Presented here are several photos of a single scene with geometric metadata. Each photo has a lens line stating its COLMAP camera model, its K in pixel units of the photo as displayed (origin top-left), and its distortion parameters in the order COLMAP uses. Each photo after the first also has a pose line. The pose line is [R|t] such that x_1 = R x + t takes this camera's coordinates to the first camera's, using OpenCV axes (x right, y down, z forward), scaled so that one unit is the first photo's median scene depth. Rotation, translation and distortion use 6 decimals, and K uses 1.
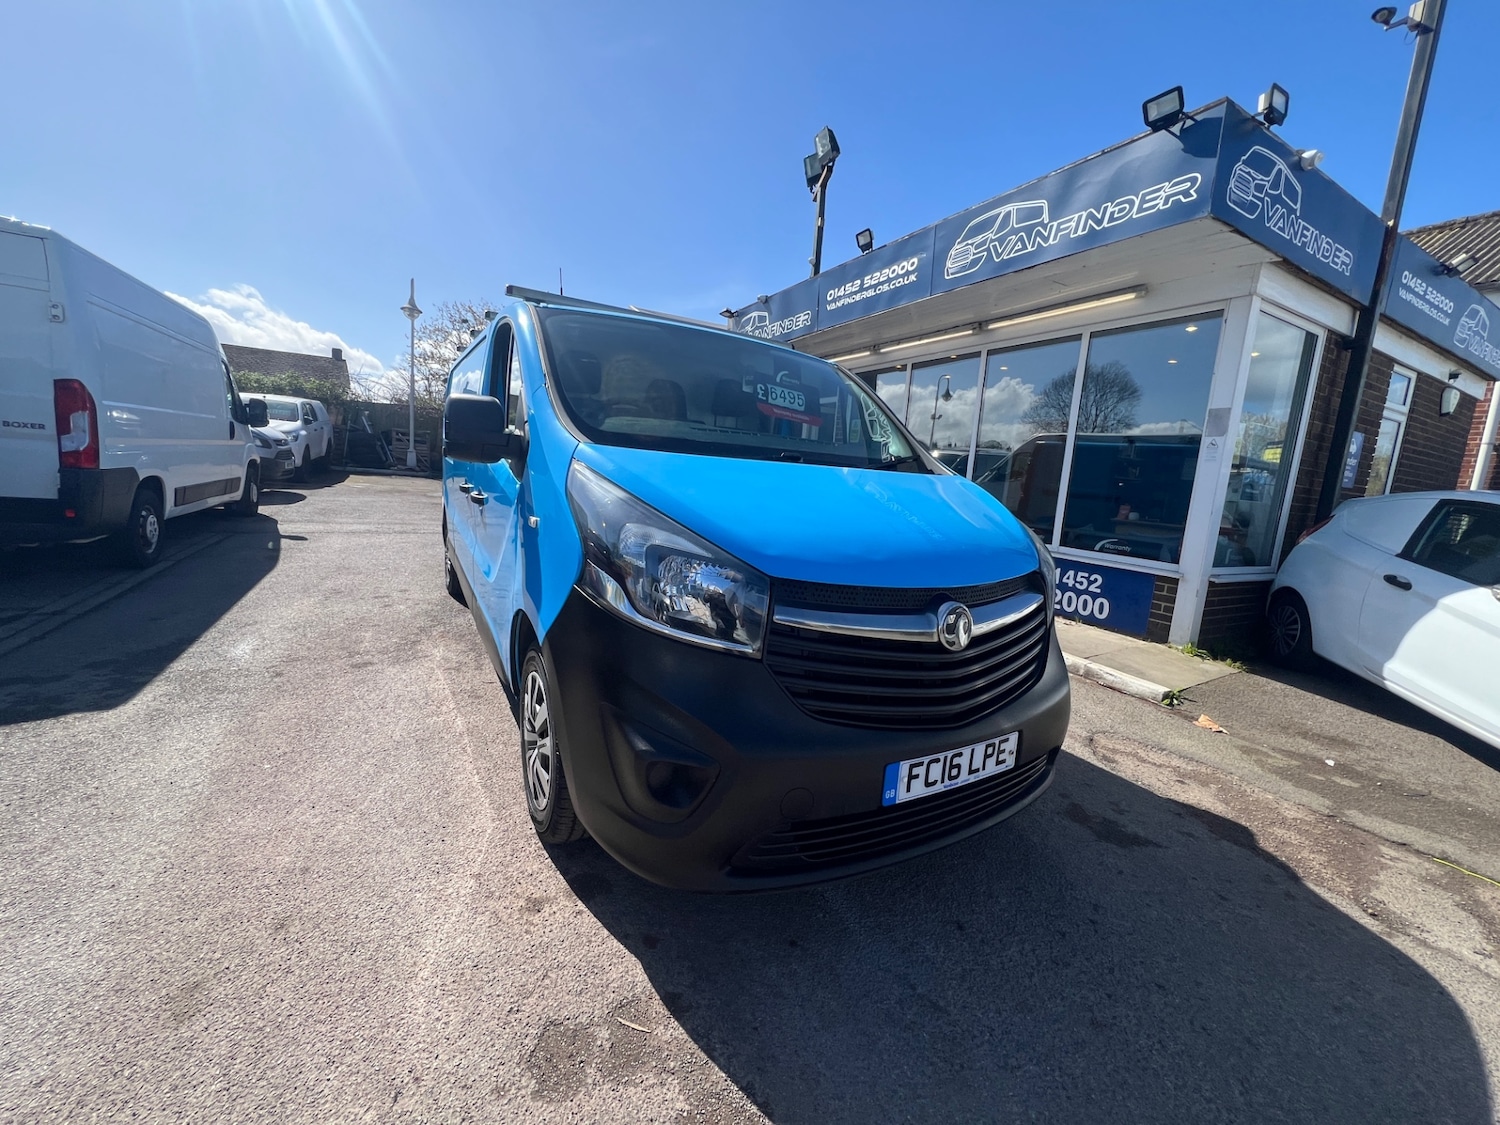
lens RADIAL K [[597.8, 0, 746.6], [0, 597.8, 560.4], [0, 0, 1]] dist [-0.001240, 0.000030]
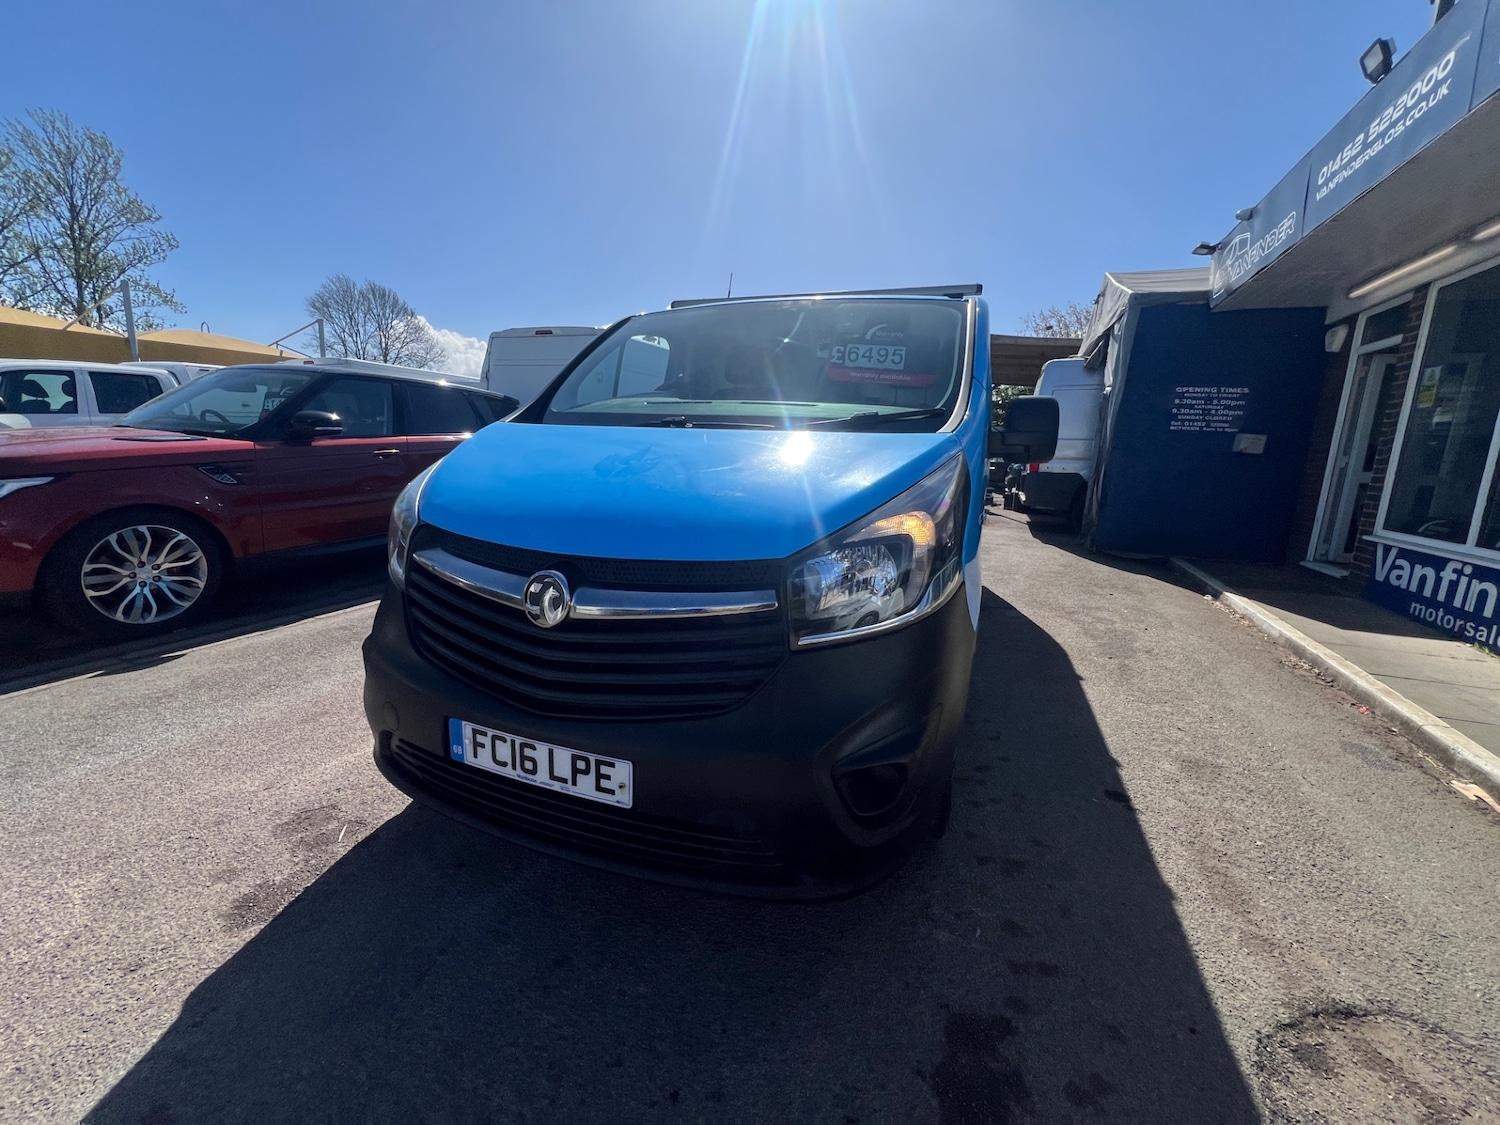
lens RADIAL K [[597.8, 0, 746.5], [0, 597.8, 559.2], [0, 0, 1]] dist [-0.001240, 0.000030]
pose [[0.623607, 0.094754, -0.775974, 0.439664], [-0.107853, 0.993563, 0.034648, -0.002218], [0.774262, 0.062085, 0.629812, 0.251827]]
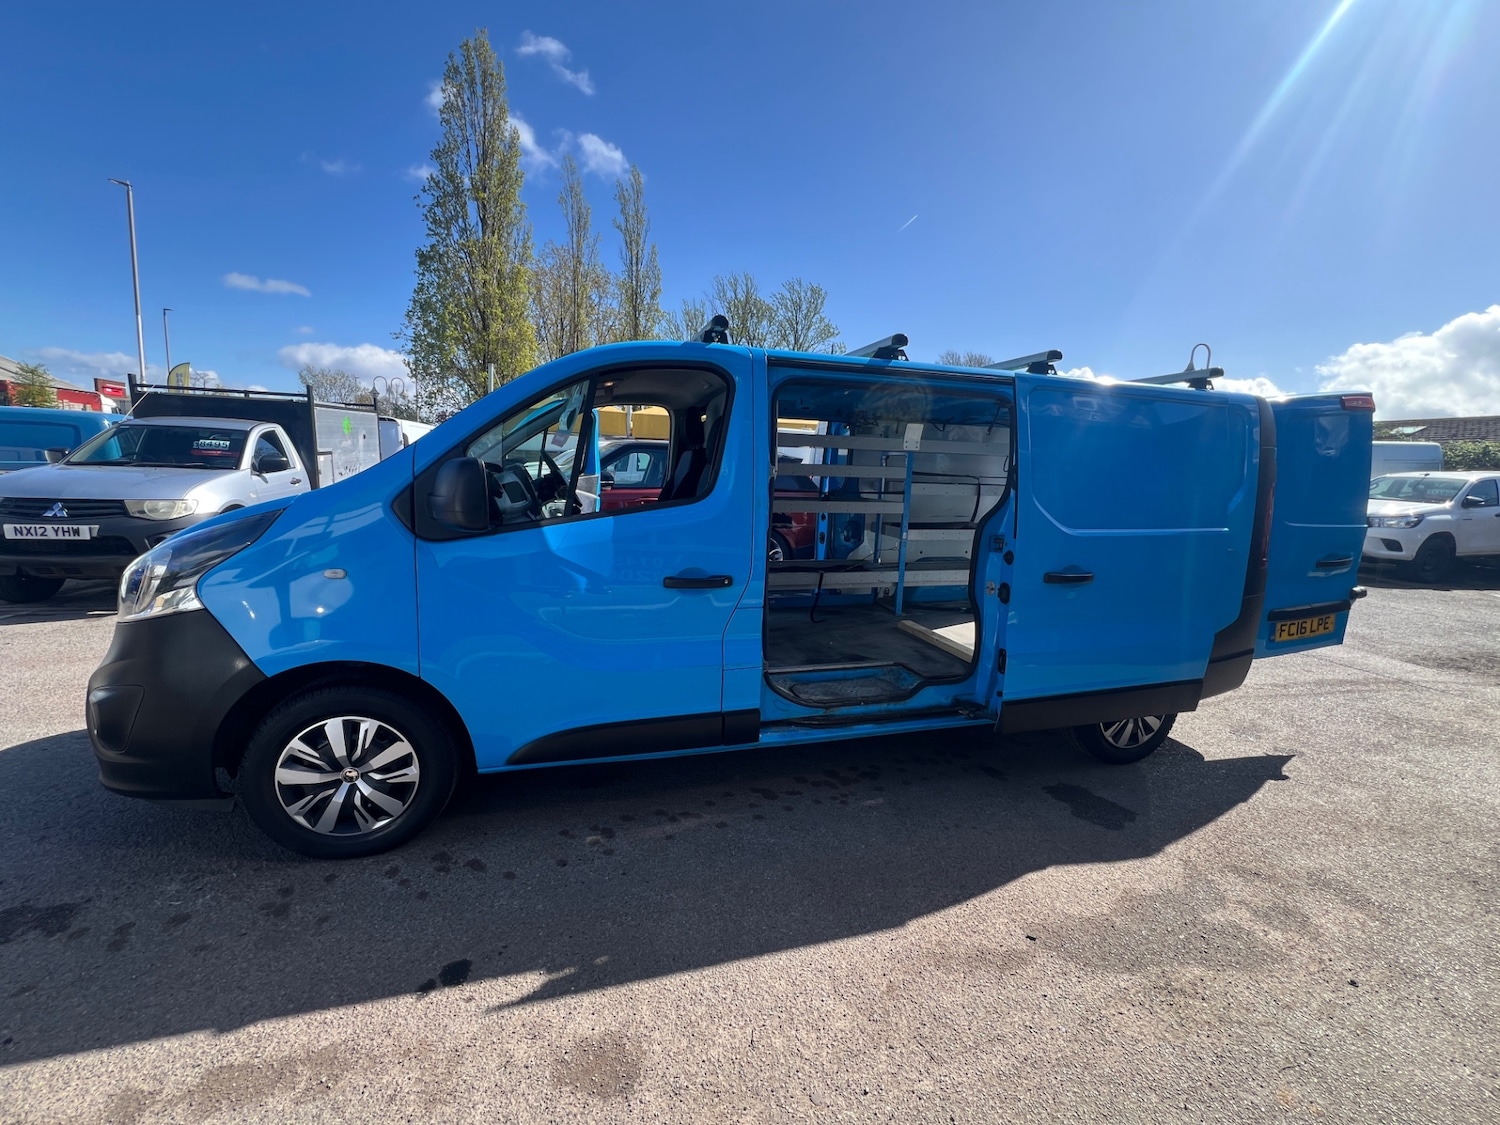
lens RADIAL K [[597.8, 0, 746.4], [0, 597.8, 563.0], [0, 0, 1]] dist [-0.001240, 0.000030]
pose [[-0.238948, 0.060576, -0.969141, 0.574371], [-0.217693, 0.969306, 0.114259, -0.160222], [0.946316, 0.238277, -0.218427, 1.030800]]
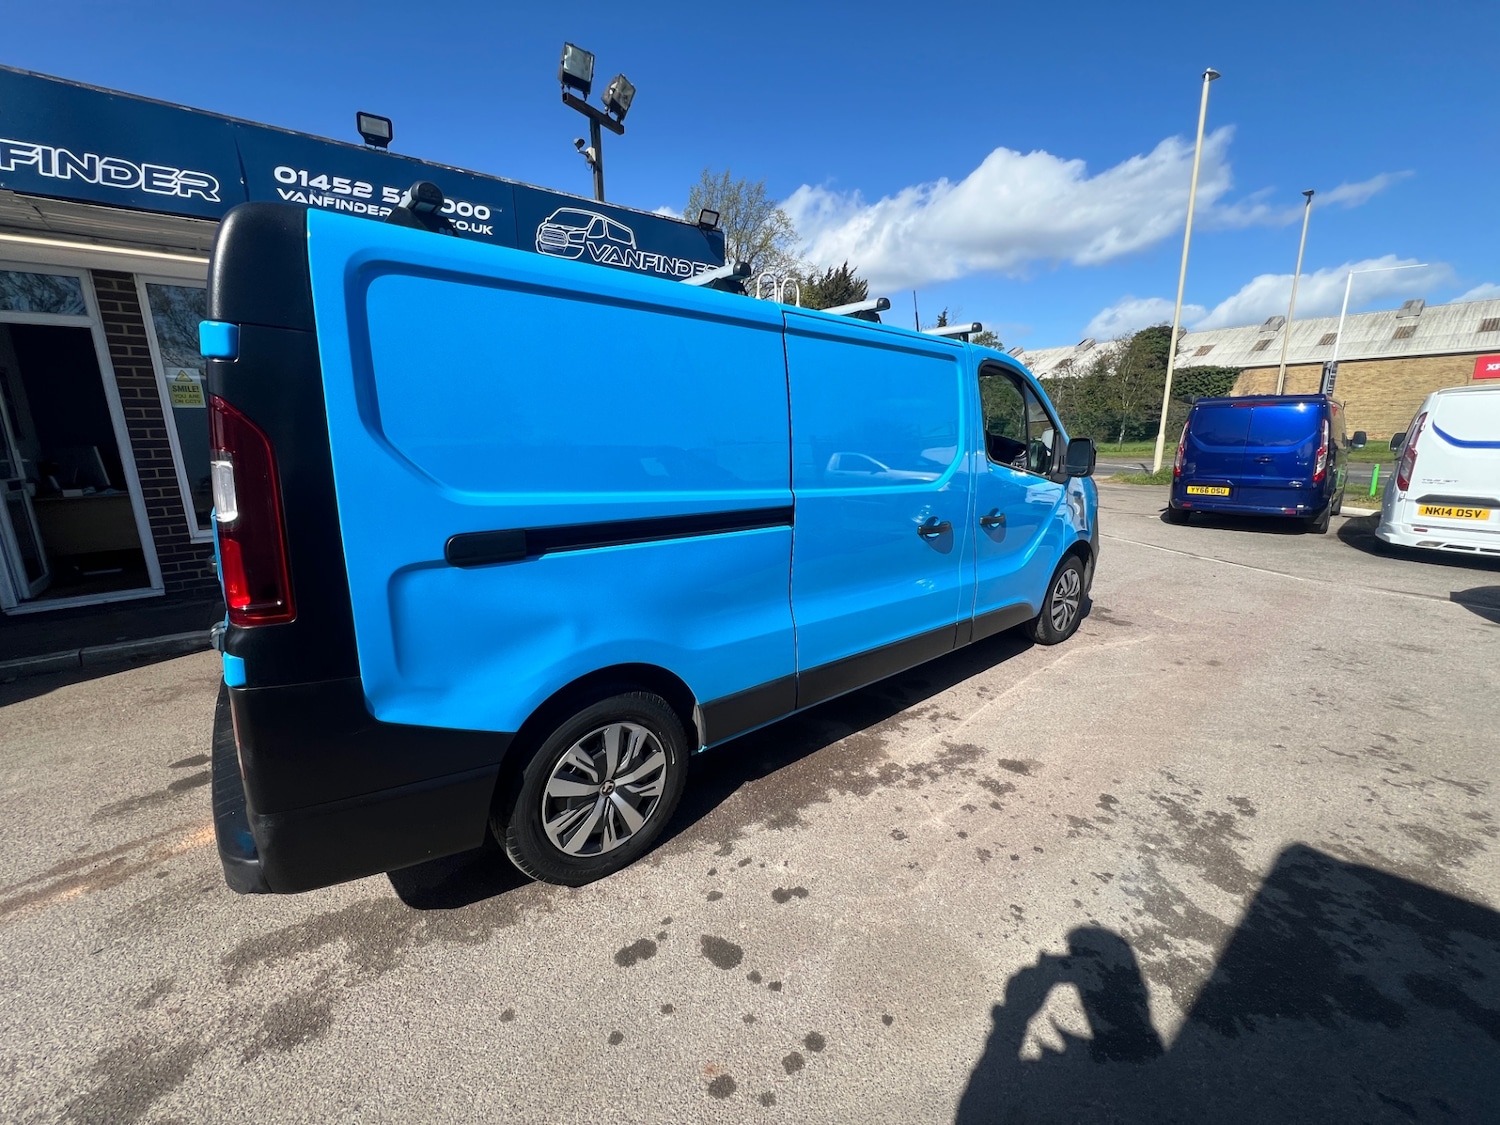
lens RADIAL K [[597.8, 0, 746.6], [0, 597.8, 559.9], [0, 0, 1]] dist [-0.001240, 0.000030]
pose [[-0.174025, -0.278353, 0.944582, -0.958471], [0.146123, 0.941300, 0.304306, -0.291655], [-0.973840, 0.190982, -0.123136, 1.058954]]
